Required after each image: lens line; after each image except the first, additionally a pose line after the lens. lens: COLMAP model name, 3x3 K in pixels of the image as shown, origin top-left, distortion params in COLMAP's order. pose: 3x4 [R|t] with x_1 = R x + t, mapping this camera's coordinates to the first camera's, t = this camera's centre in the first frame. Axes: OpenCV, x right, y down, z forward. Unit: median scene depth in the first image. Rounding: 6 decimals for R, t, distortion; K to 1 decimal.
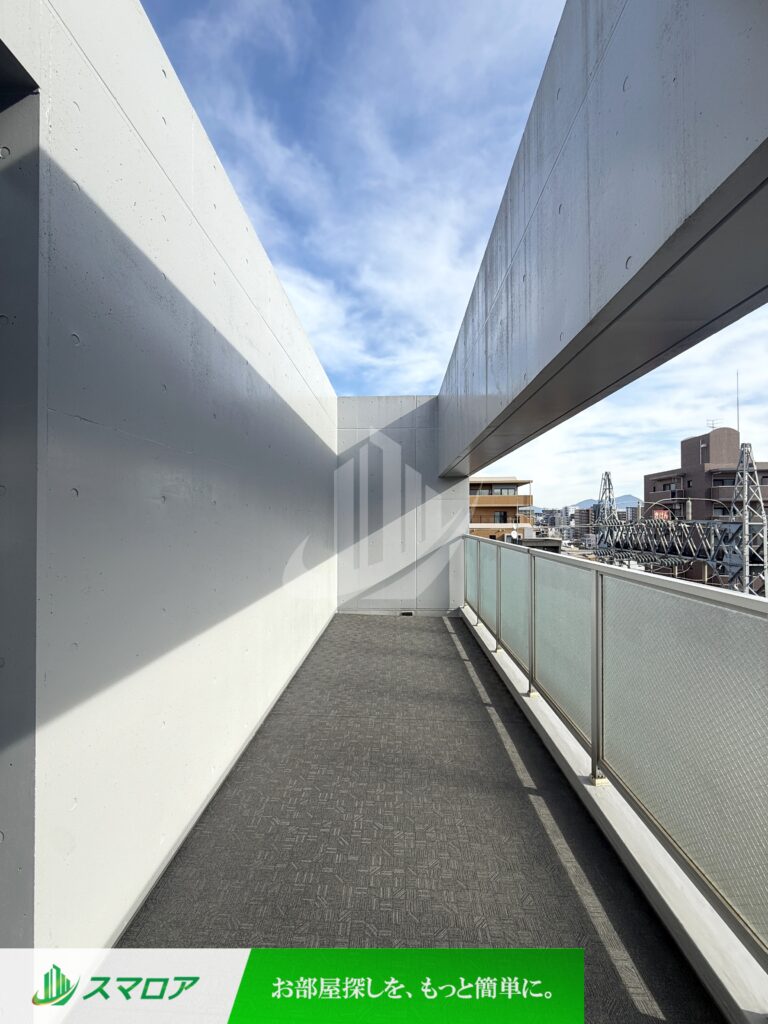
lens RADIAL K [[407.9, 0, 380.0], [0, 407.9, 512.7], [0, 0, 1]] dist [-0.001689, 0.000033]
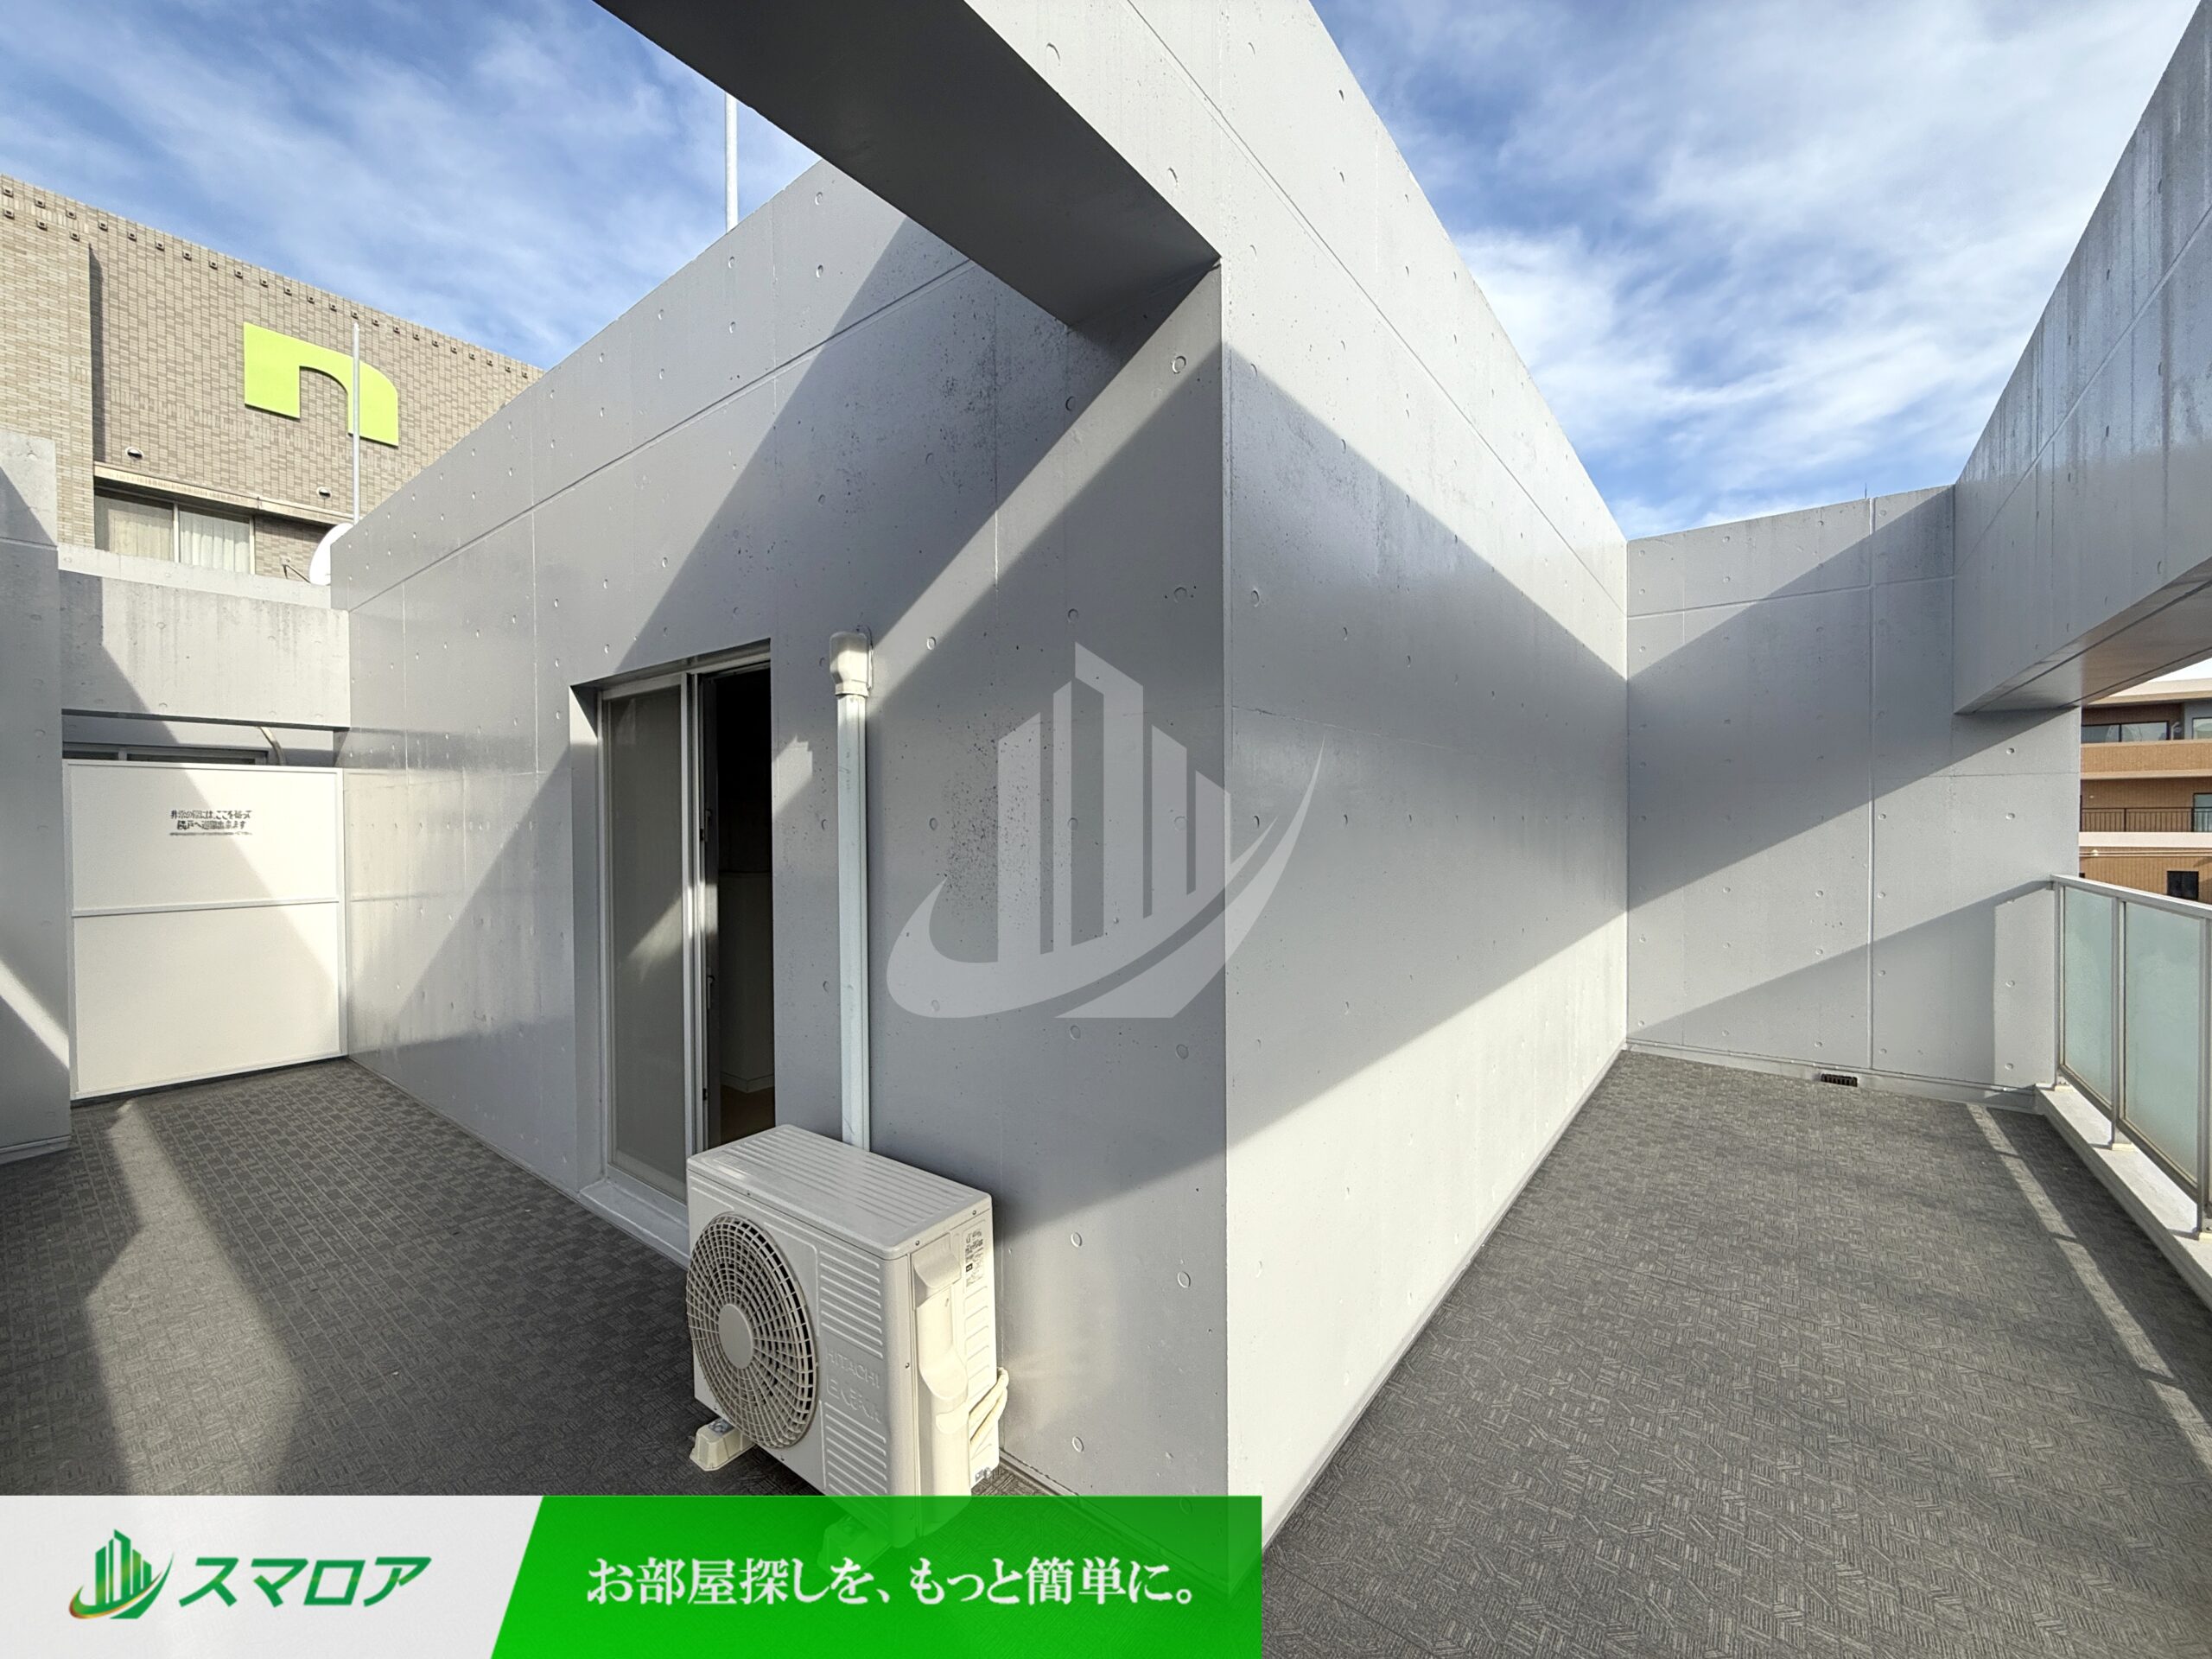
lens RADIAL K [[881.2, 0, 1087.1], [0, 881.2, 828.2], [0, 0, 1]] dist [-0.001689, 0.000033]
pose [[0.811168, 0.001669, -0.584810, -0.031044], [0.013238, 0.999687, 0.021214, -0.020476], [0.584663, -0.024950, 0.810893, -0.103927]]
